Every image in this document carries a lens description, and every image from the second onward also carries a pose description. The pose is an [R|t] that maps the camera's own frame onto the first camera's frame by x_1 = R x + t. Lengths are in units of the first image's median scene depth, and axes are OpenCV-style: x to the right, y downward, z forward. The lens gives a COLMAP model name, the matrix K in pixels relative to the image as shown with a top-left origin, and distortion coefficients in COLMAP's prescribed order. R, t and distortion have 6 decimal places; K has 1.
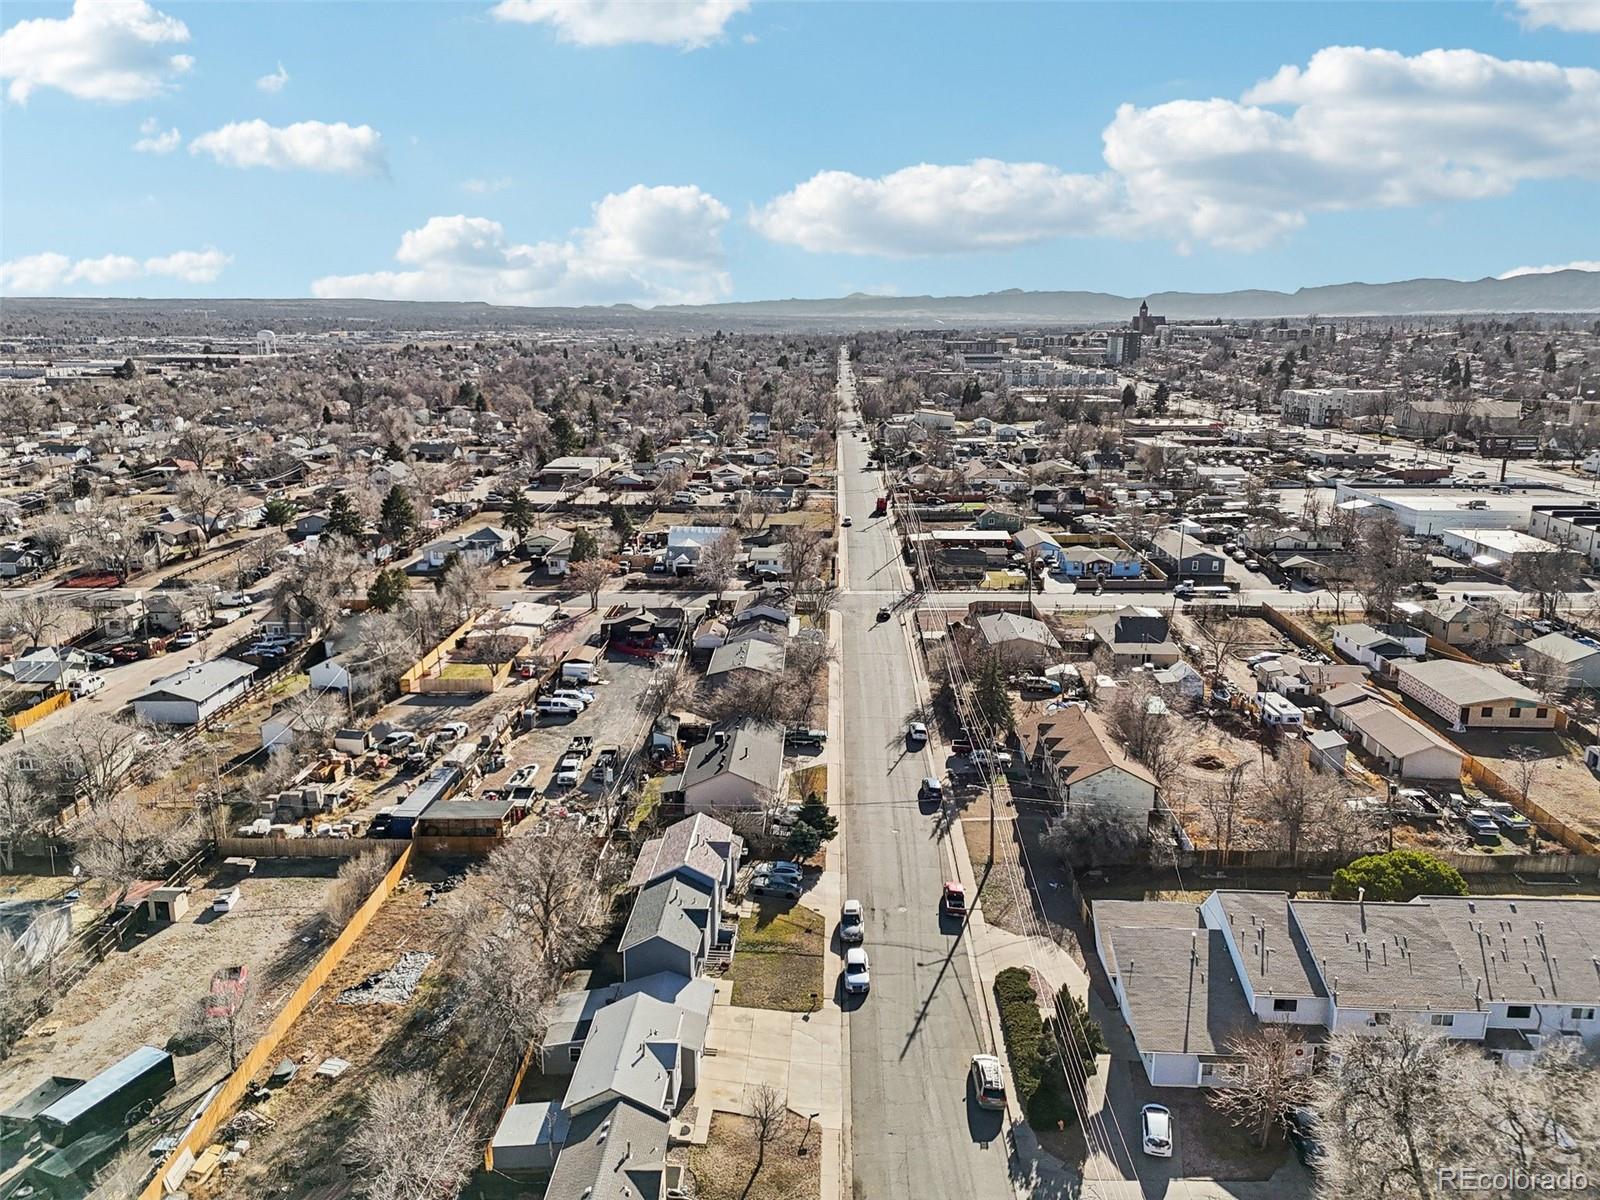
lens RADIAL K [[1205.6, 0, 806.7], [0, 1205.6, 595.5], [0, 0, 1]] dist [0.076716, -0.060064]
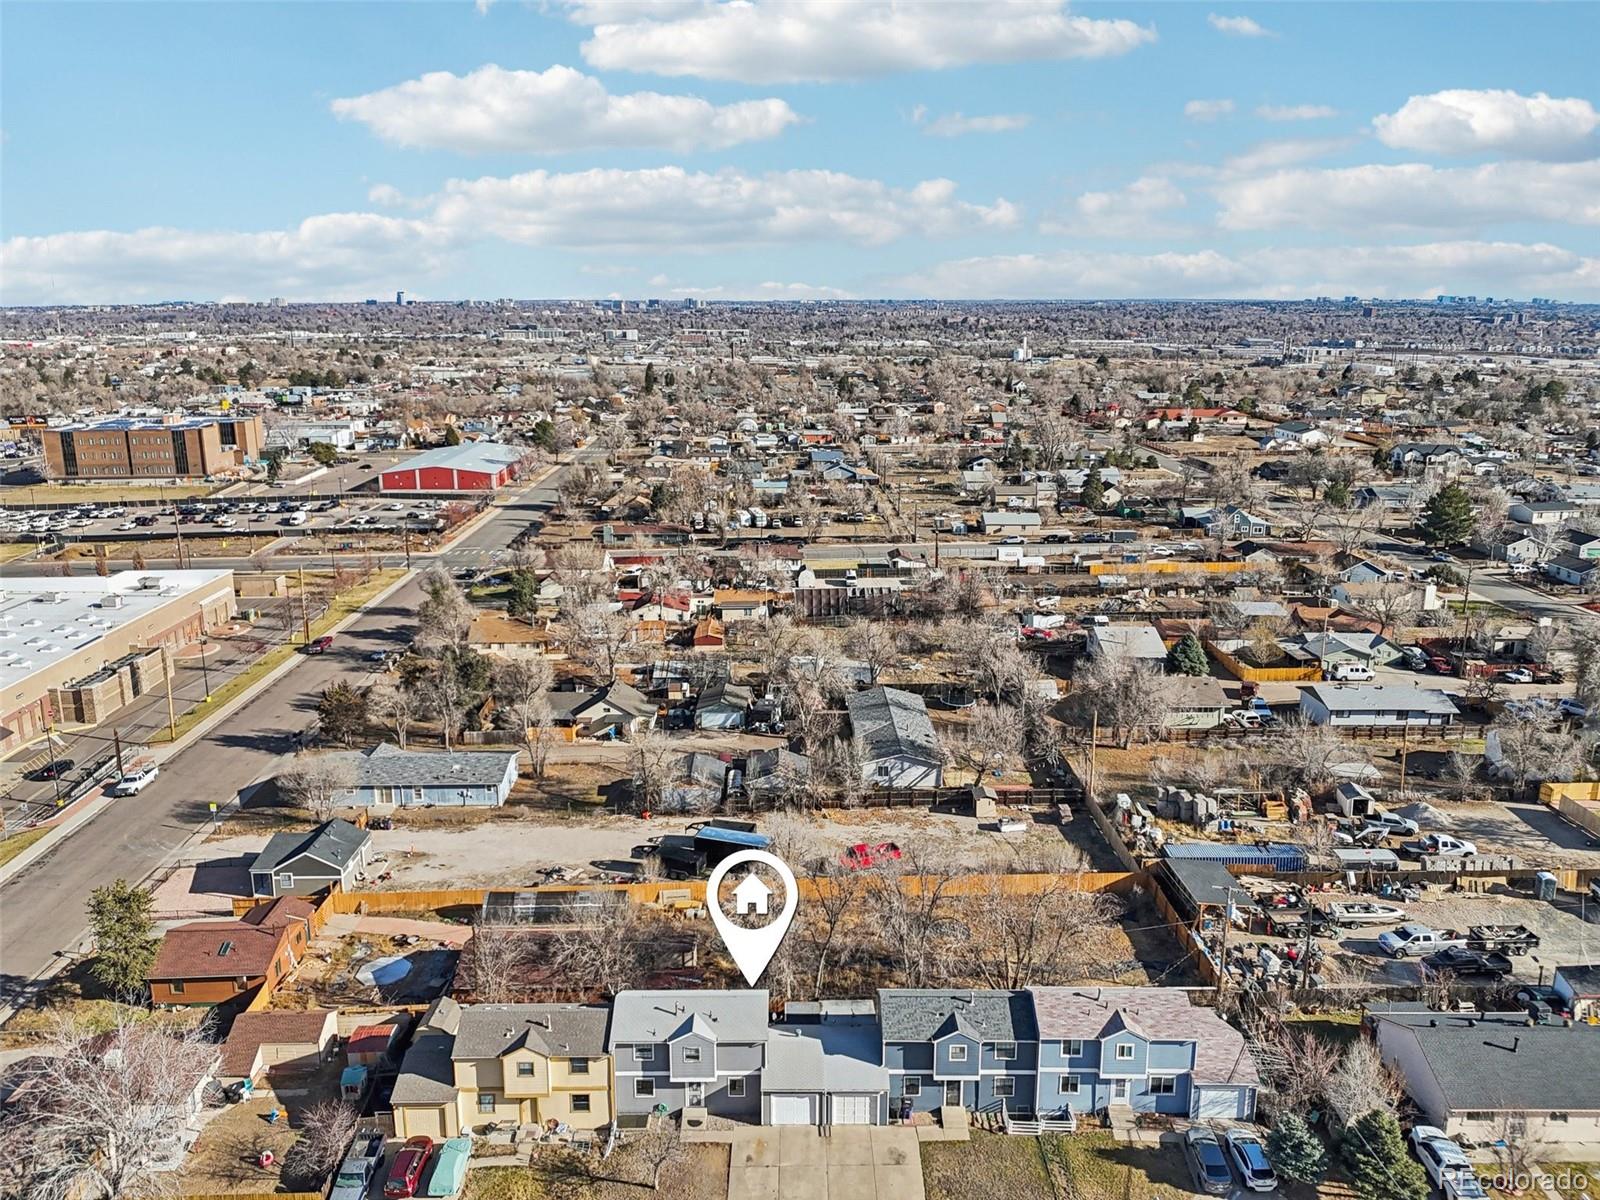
lens RADIAL K [[1205.6, 0, 806.7], [0, 1205.6, 595.5], [0, 0, 1]] dist [0.076716, -0.060064]
pose [[-0.000534, 0.227465, -0.973786, 0.477397], [-0.217143, 0.950525, 0.222151, -0.138787], [0.976140, 0.211570, 0.048884, 0.556247]]
